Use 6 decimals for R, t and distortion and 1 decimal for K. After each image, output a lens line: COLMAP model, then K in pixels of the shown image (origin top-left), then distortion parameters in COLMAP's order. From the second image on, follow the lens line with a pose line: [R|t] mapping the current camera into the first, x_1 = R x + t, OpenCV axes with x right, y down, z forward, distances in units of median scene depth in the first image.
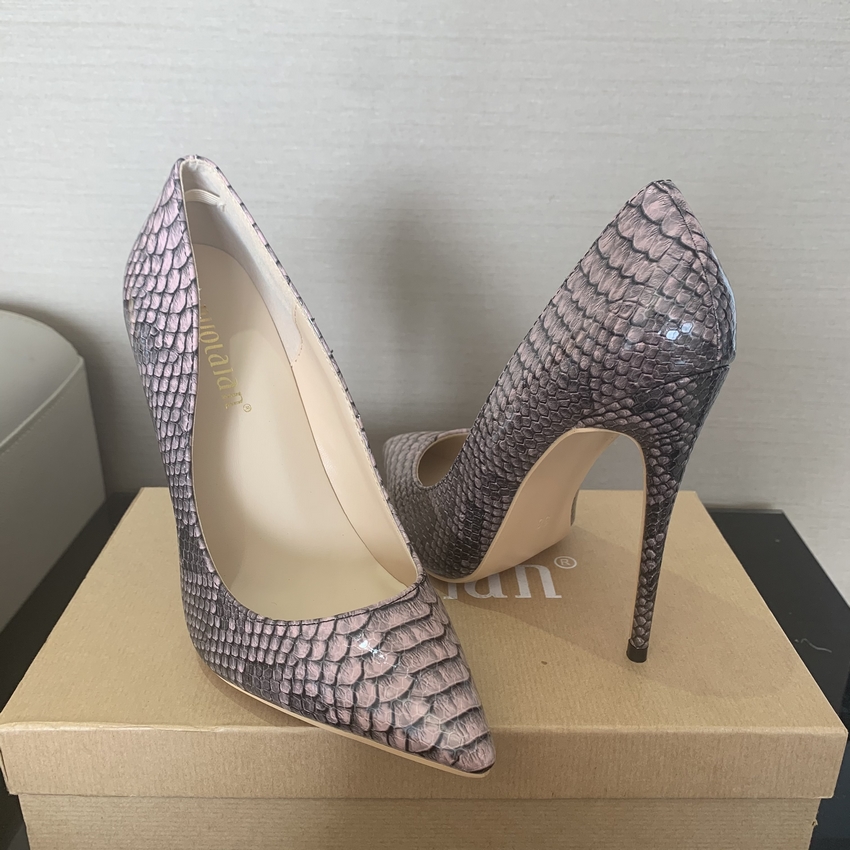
lens RADIAL K [[867.2, 0, 427.5], [0, 867.2, 426.5], [0, 0, 1]] dist [0.000890, -0.002353]
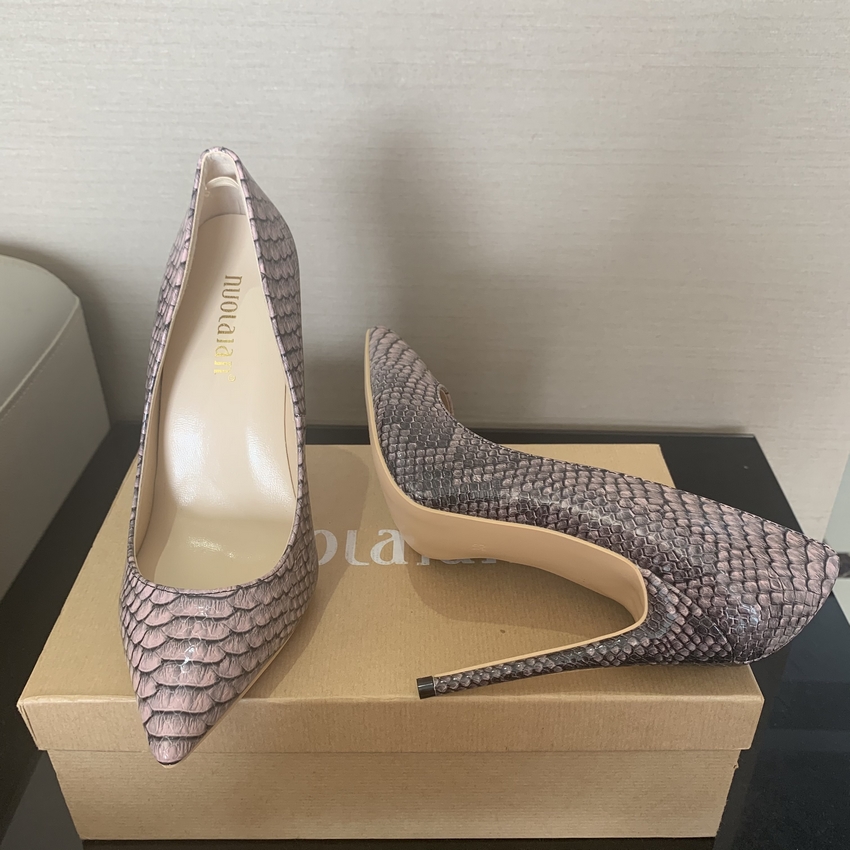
lens RADIAL K [[861.6, 0, 425.4], [0, 861.6, 426.6], [0, 0, 1]] dist [0.002179, 0.003483]
pose [[0.999912, -0.007151, -0.011174, 0.048617], [0.008855, 0.986959, 0.160725, -0.171260], [0.009879, -0.160810, 0.986936, -0.061294]]
